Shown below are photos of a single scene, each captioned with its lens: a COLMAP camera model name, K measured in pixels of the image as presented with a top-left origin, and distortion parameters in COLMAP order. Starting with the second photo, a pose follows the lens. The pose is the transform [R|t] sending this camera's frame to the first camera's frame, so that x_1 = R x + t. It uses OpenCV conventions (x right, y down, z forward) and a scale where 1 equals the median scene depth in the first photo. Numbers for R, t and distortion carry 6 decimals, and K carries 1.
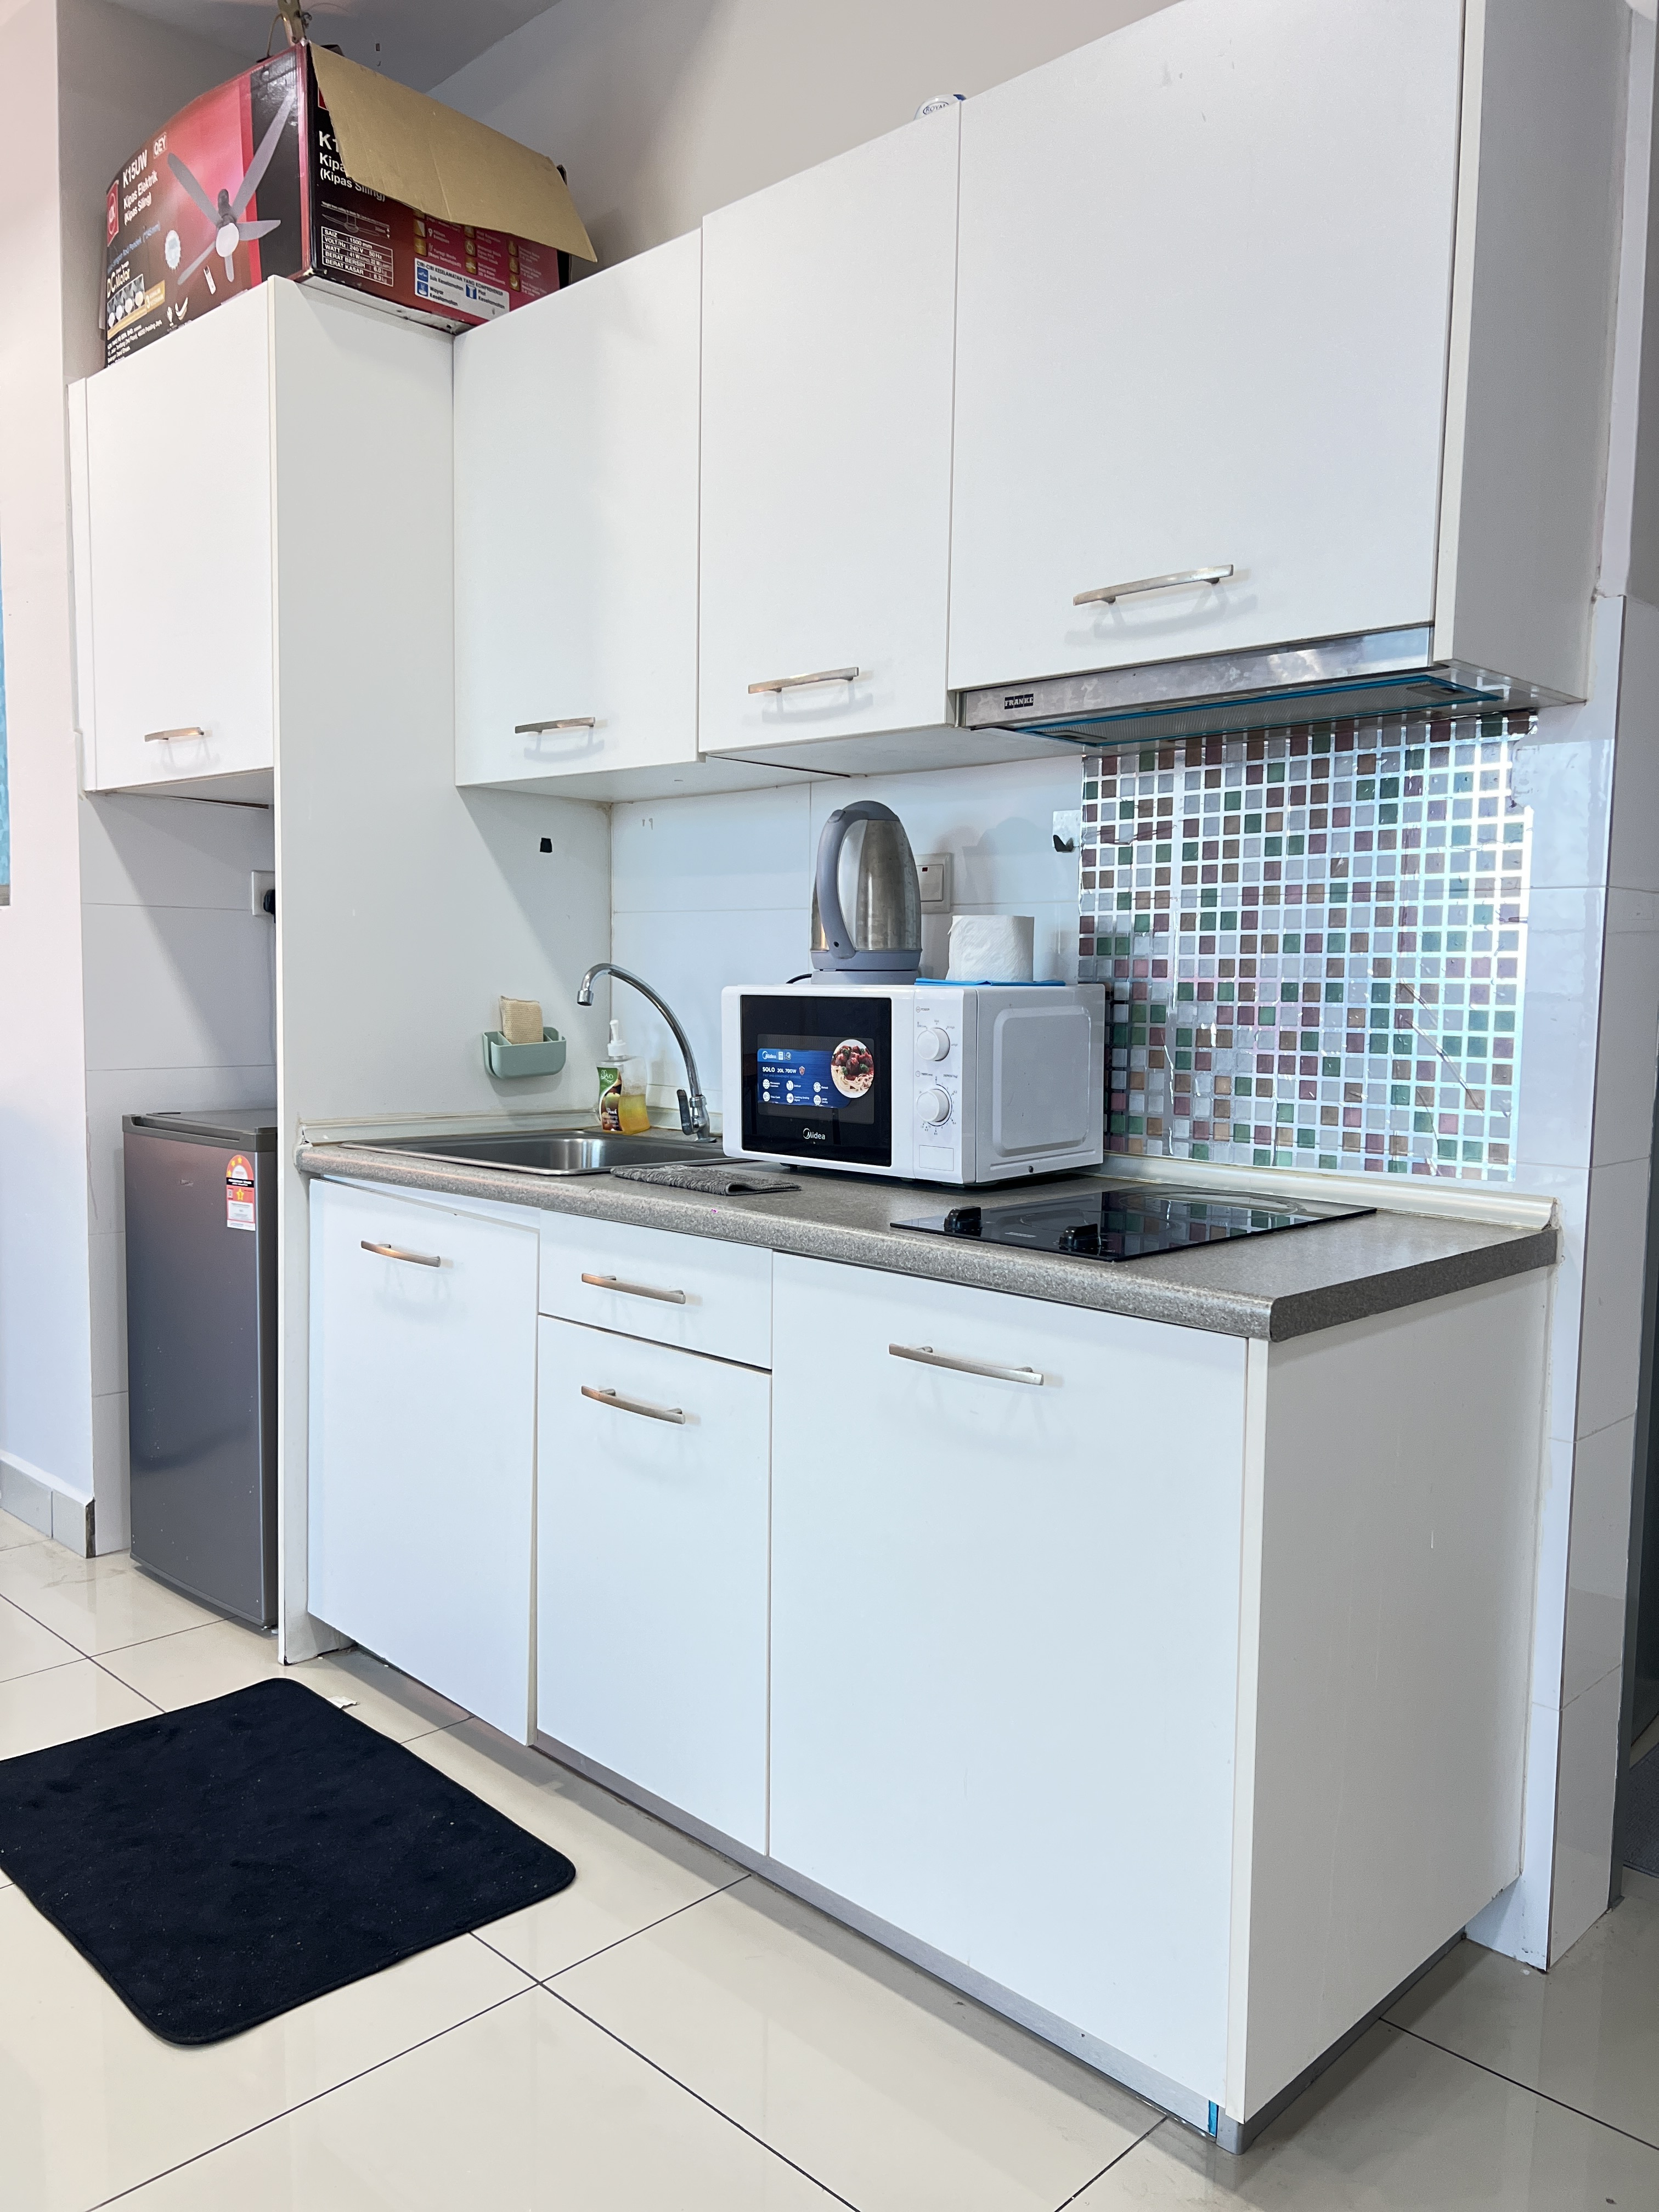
lens RADIAL K [[1675.4, 0, 838.0], [0, 1675.4, 1121.9], [0, 0, 1]] dist [0.011101, -0.012296]
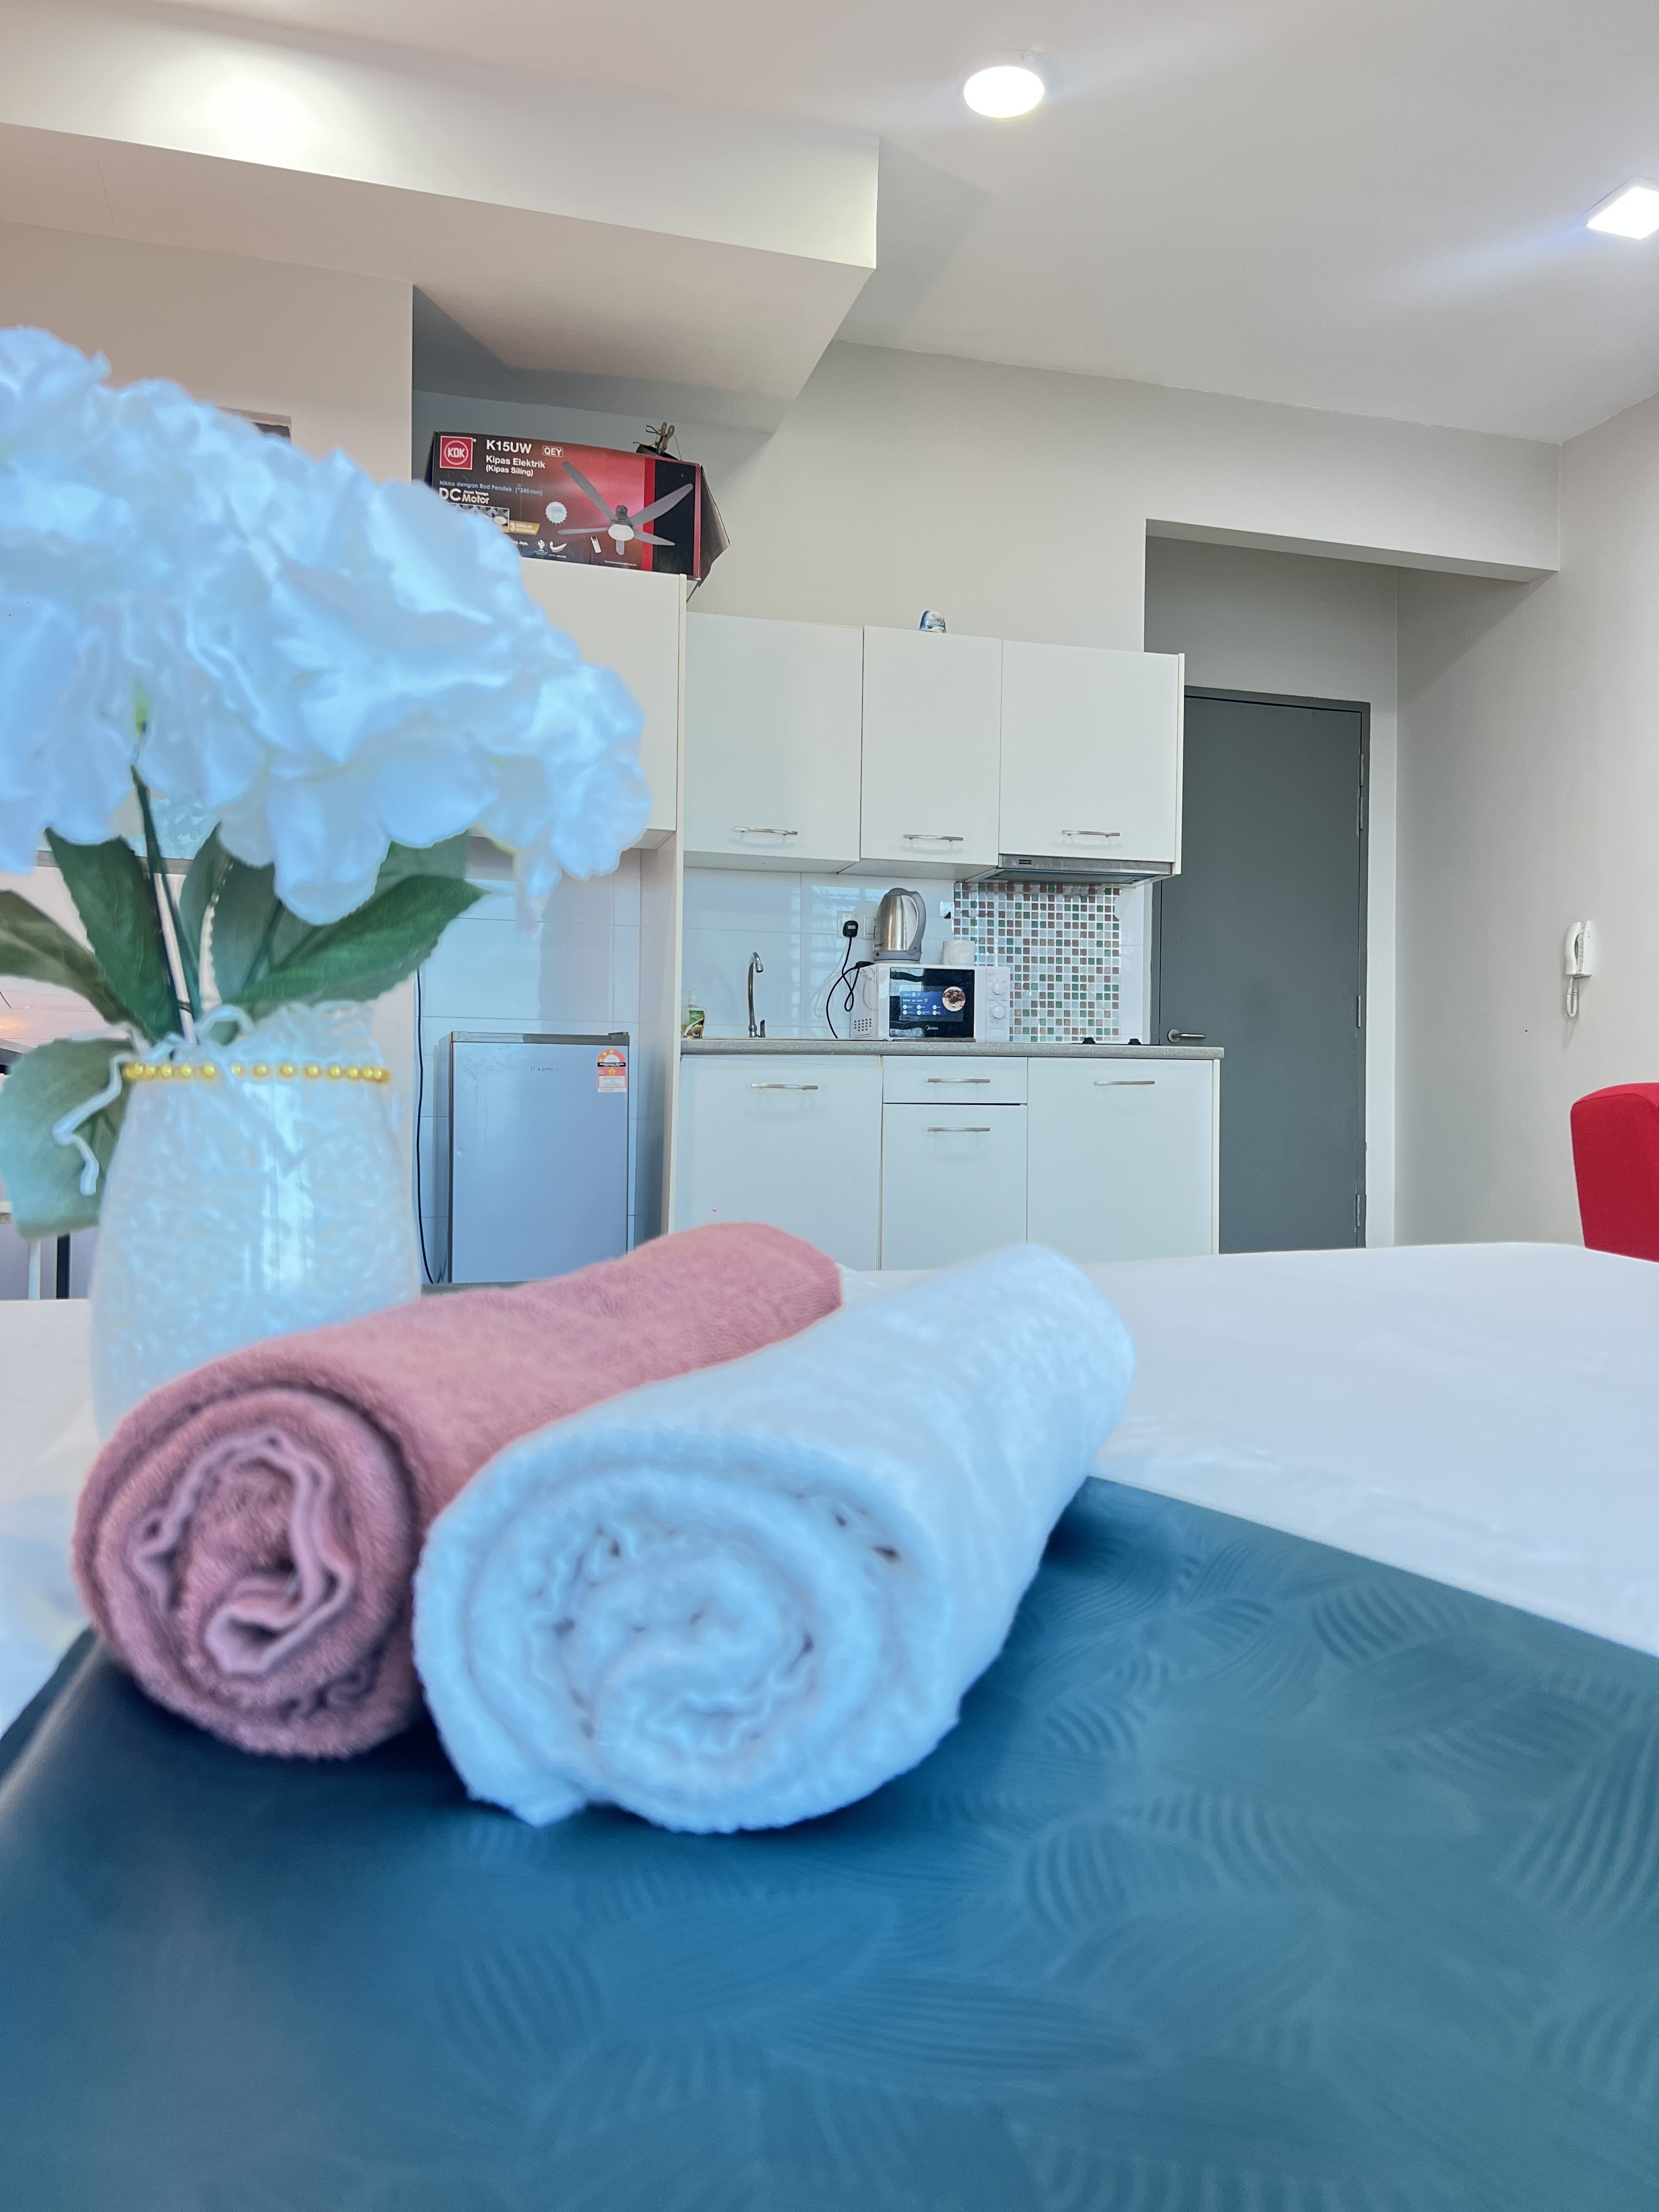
lens RADIAL K [[1675.4, 0, 838.0], [0, 1675.4, 1121.9], [0, 0, 1]] dist [0.011101, -0.012296]
pose [[0.483289, -0.007618, 0.875428, -2.280779], [0.080230, 0.996140, -0.035624, 0.226874], [-0.871777, 0.087452, 0.482034, -0.006377]]
